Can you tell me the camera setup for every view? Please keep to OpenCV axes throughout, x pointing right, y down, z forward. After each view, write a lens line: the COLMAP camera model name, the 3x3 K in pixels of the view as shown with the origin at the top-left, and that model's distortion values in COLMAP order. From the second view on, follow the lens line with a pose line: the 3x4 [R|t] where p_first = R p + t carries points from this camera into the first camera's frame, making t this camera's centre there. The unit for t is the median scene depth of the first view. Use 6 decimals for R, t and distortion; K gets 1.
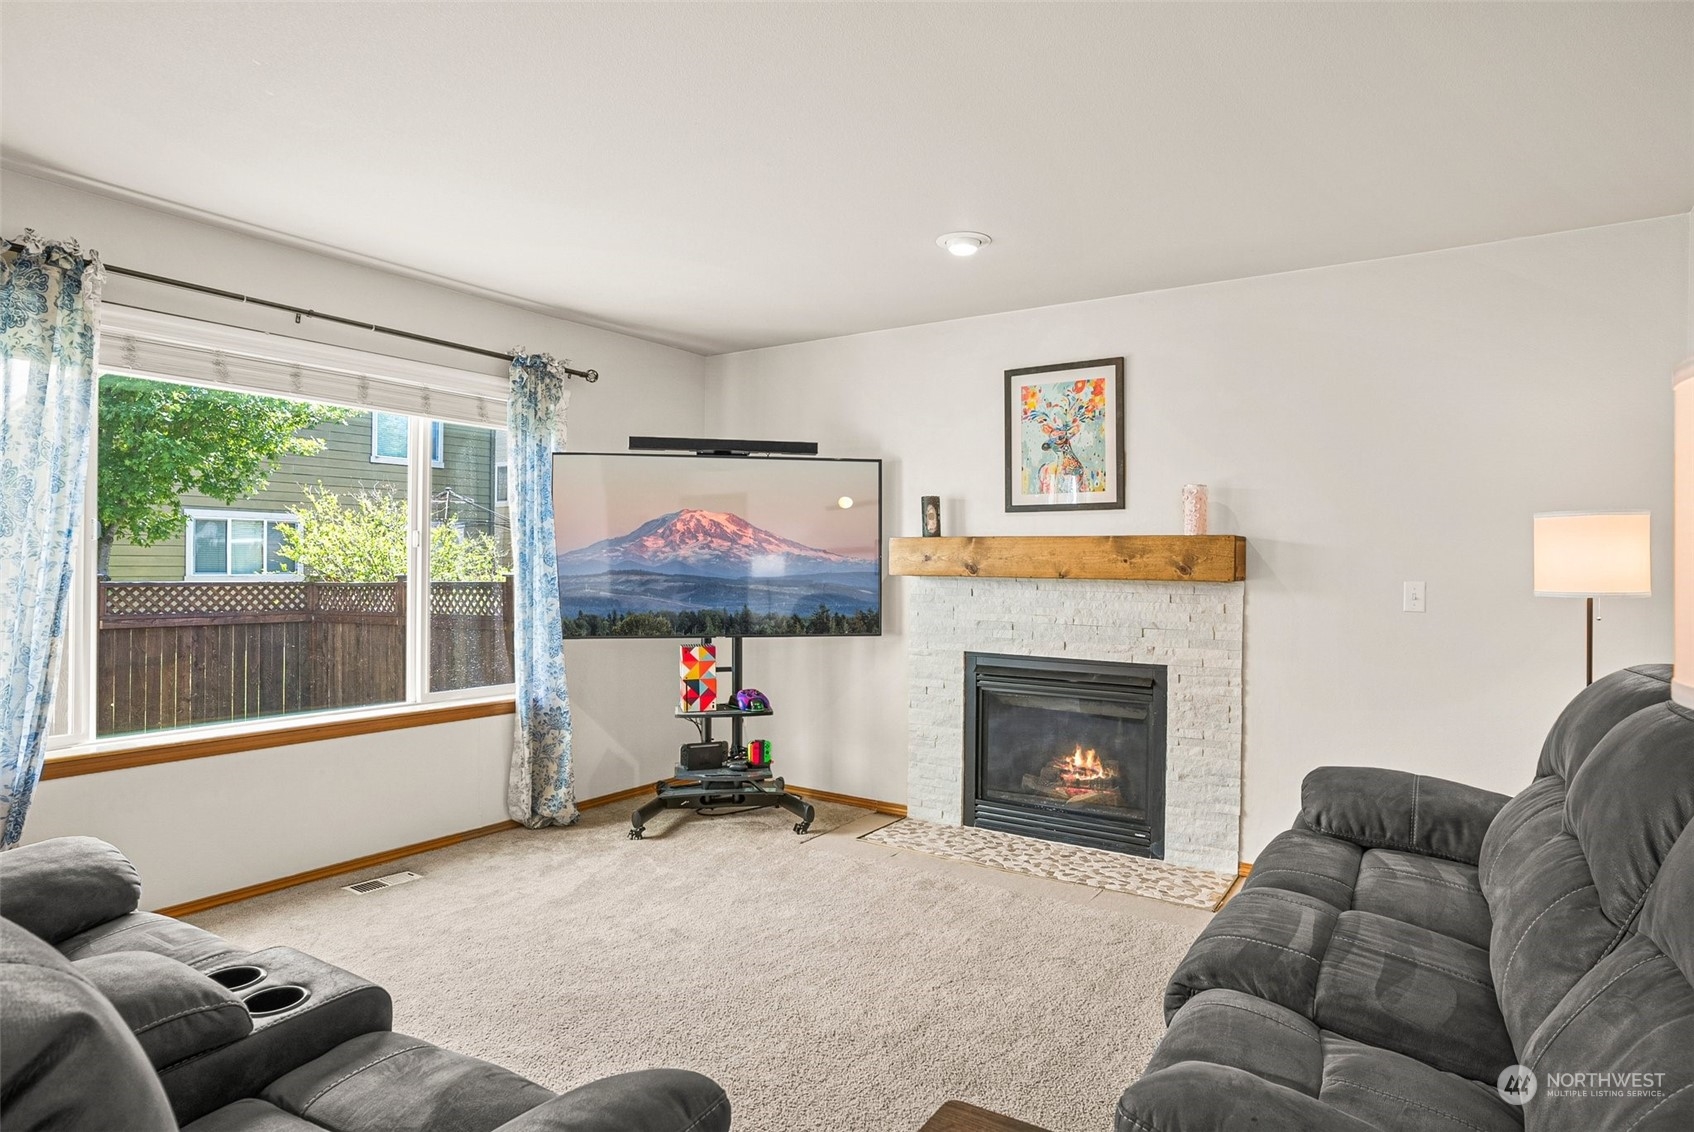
lens RADIAL K [[929.2, 0, 848.7], [0, 929.2, 560.3], [0, 0, 1]] dist [-0.064589, 0.002793]
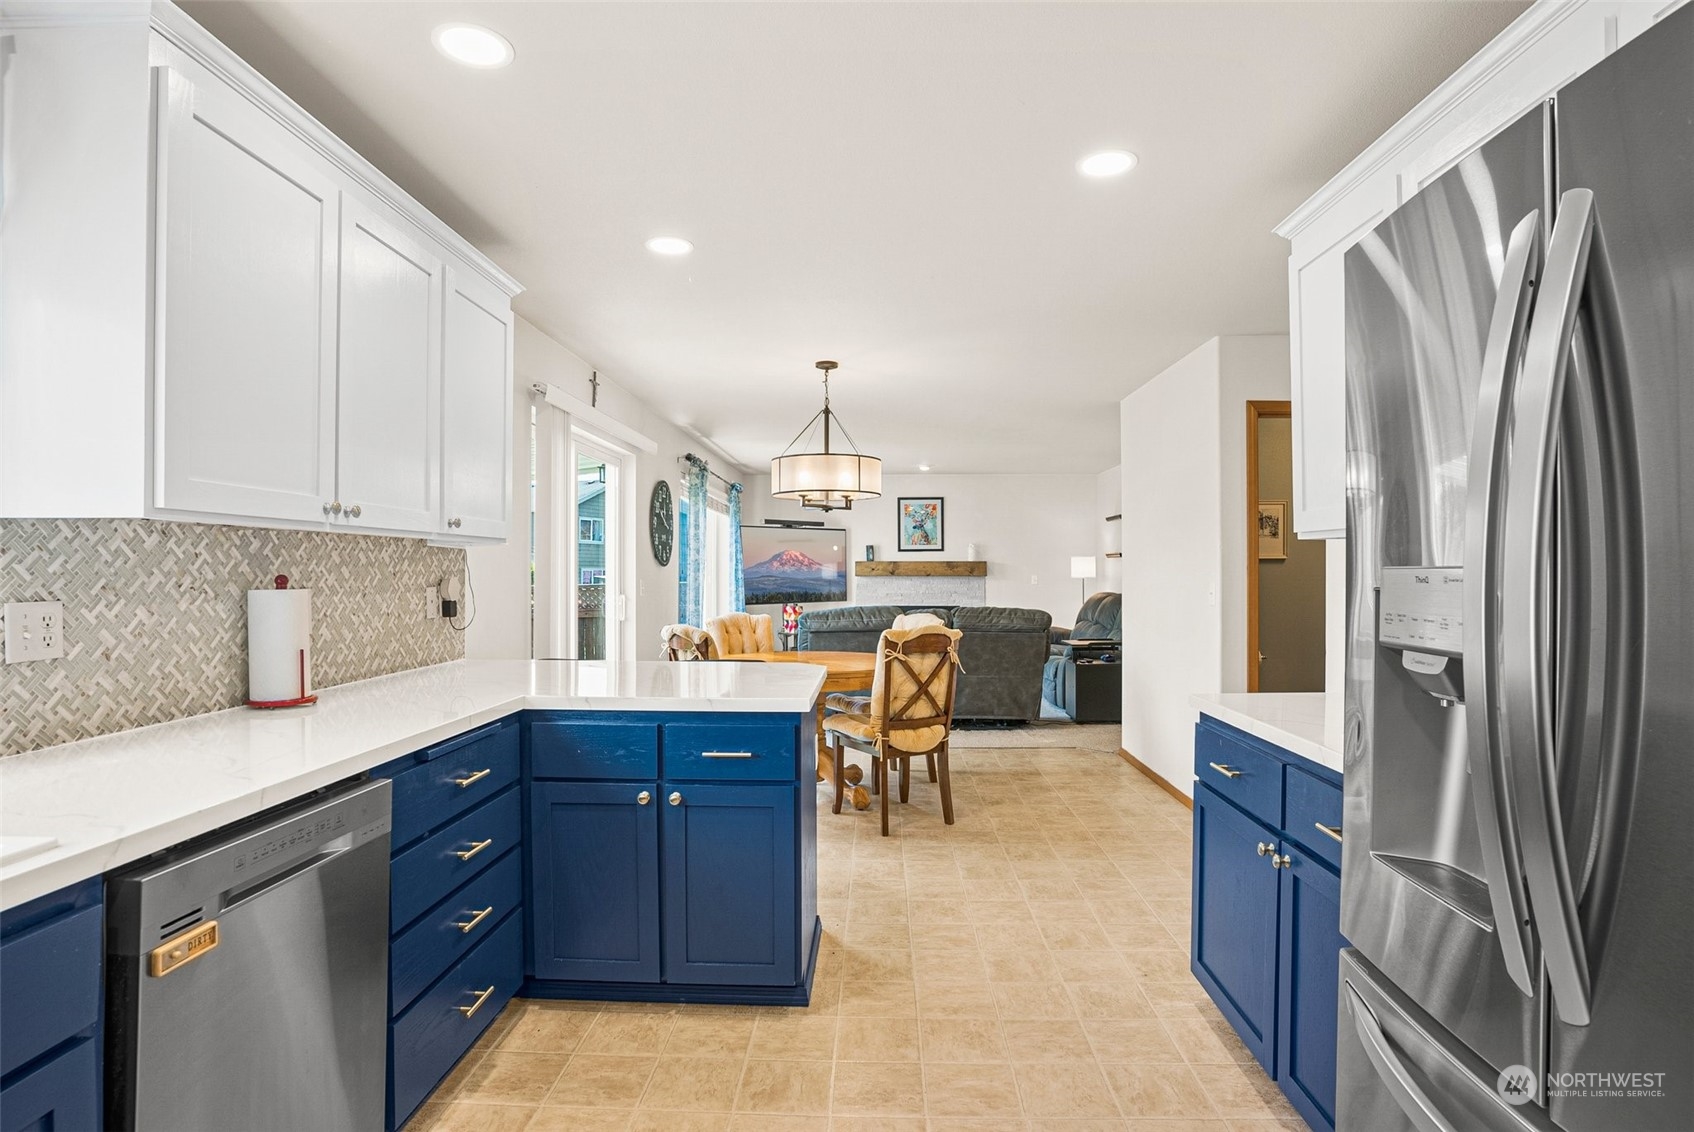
lens RADIAL K [[876.4, 0, 855.6], [0, 876.4, 575.6], [0, 0, 1]] dist [-0.074781, 0.030658]
pose [[0.844248, -0.013348, 0.535786, -1.301981], [0.007602, 0.999887, 0.012932, -0.017890], [-0.535899, -0.006845, 0.844255, -1.061284]]
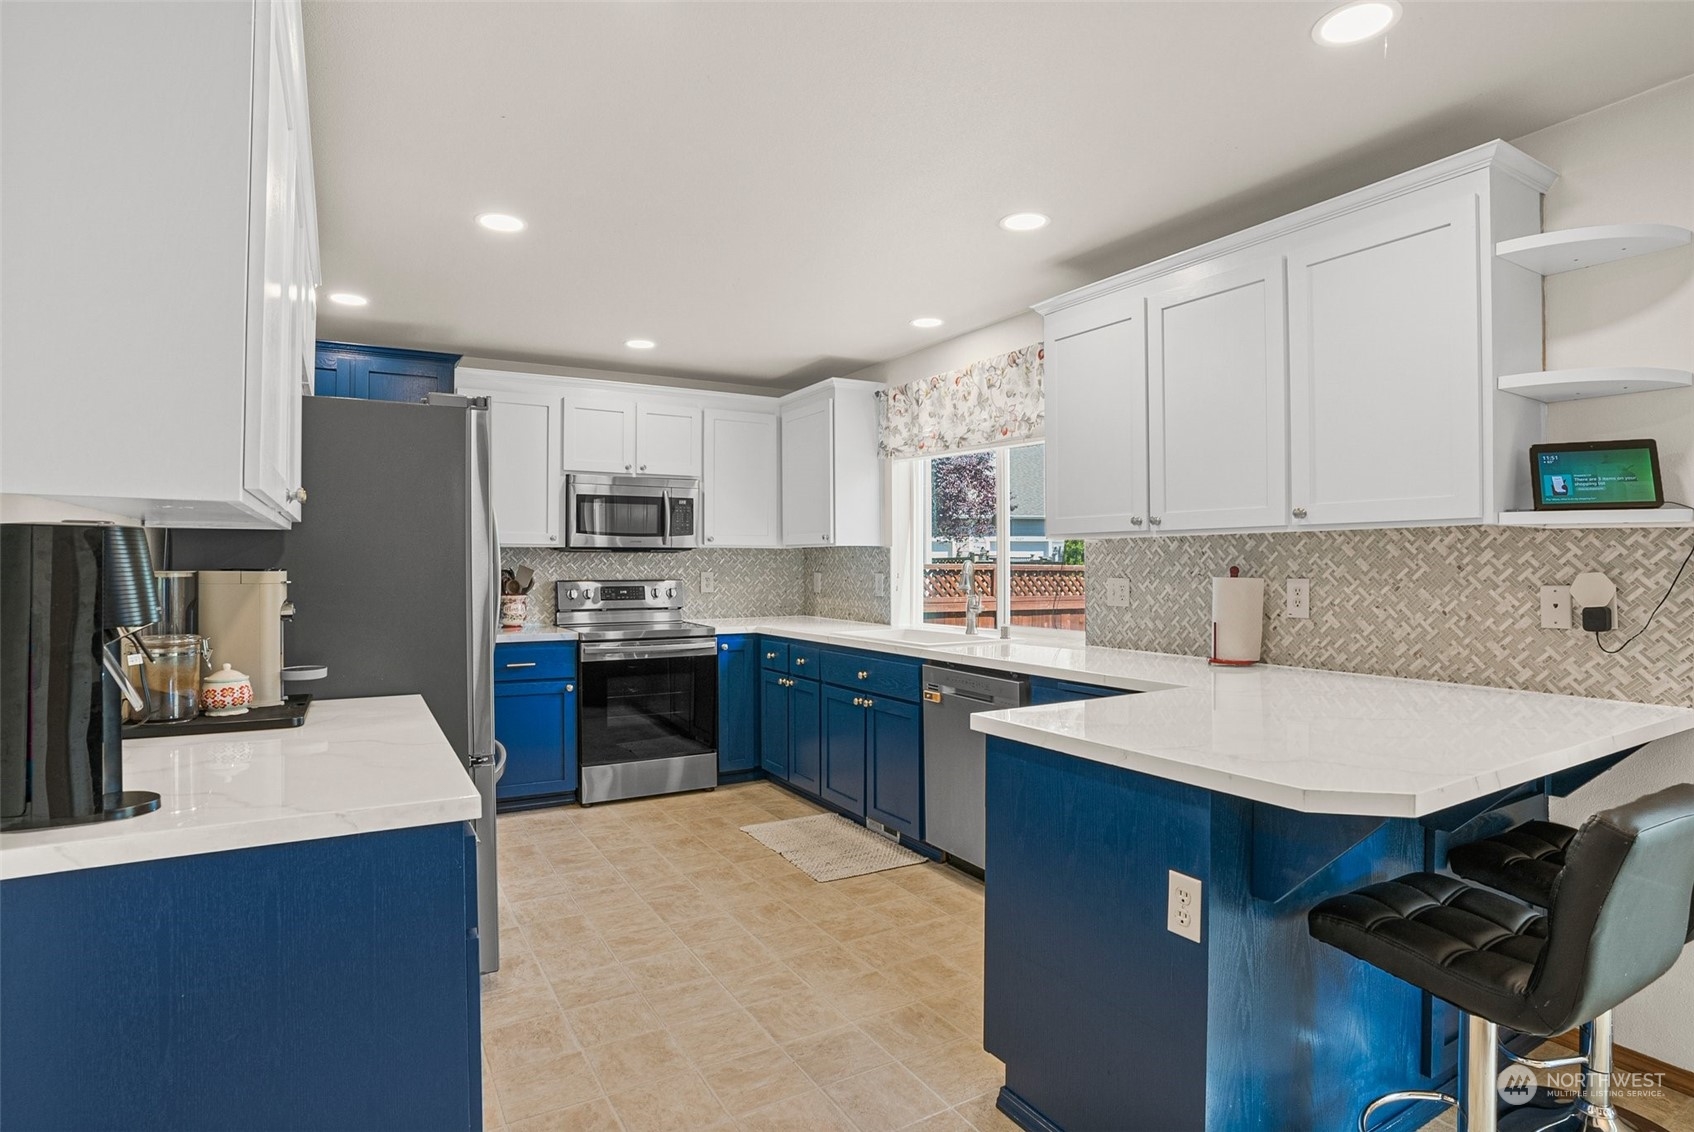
lens RADIAL K [[876.4, 0, 849.2], [0, 876.4, 562.7], [0, 0, 1]] dist [-0.074781, 0.030658]
pose [[-0.429769, -0.010261, -0.902880, -0.535305], [-0.000261, 0.999937, -0.011240, -0.009097], [0.902939, -0.004595, -0.429745, -0.400084]]
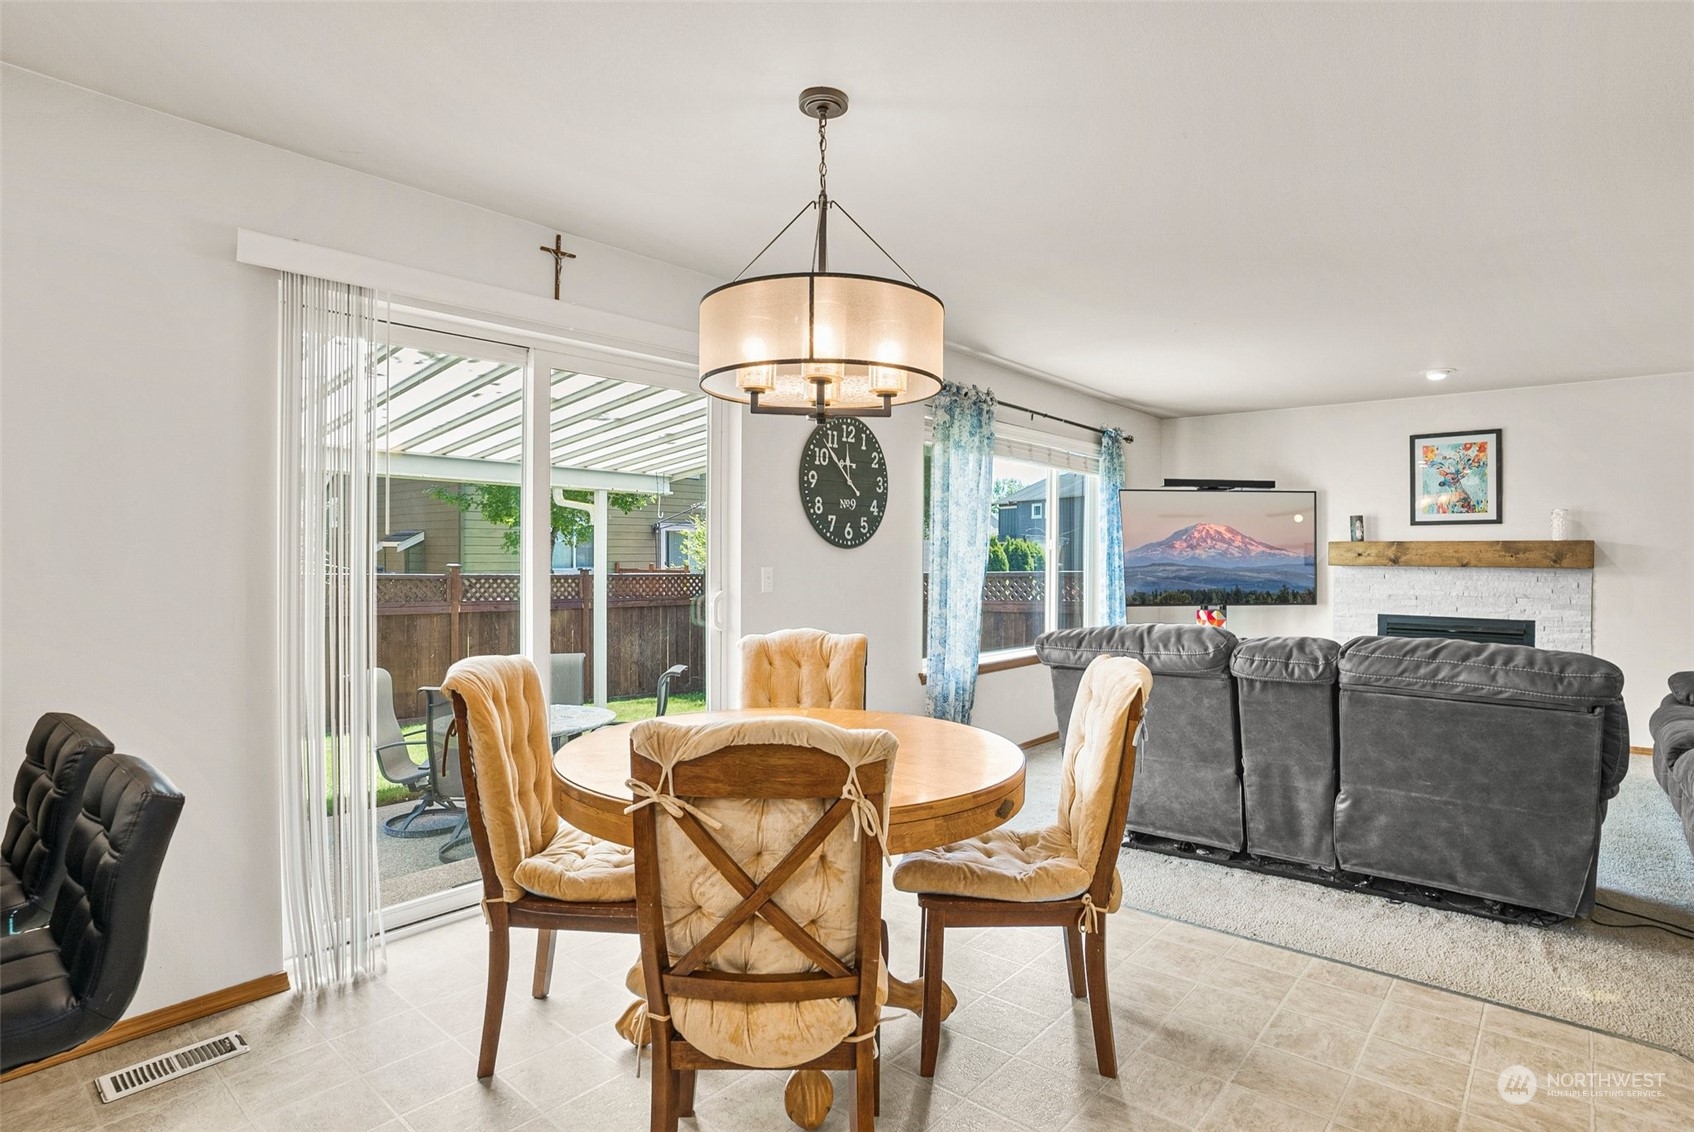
lens RADIAL K [[876.4, 0, 847.3], [0, 876.4, 558.2], [0, 0, 1]] dist [-0.074781, 0.030658]
pose [[0.992371, -0.005165, -0.123177, -0.622810], [0.005743, 0.999974, 0.004342, -0.008234], [0.123151, -0.005016, 0.992375, -0.574577]]
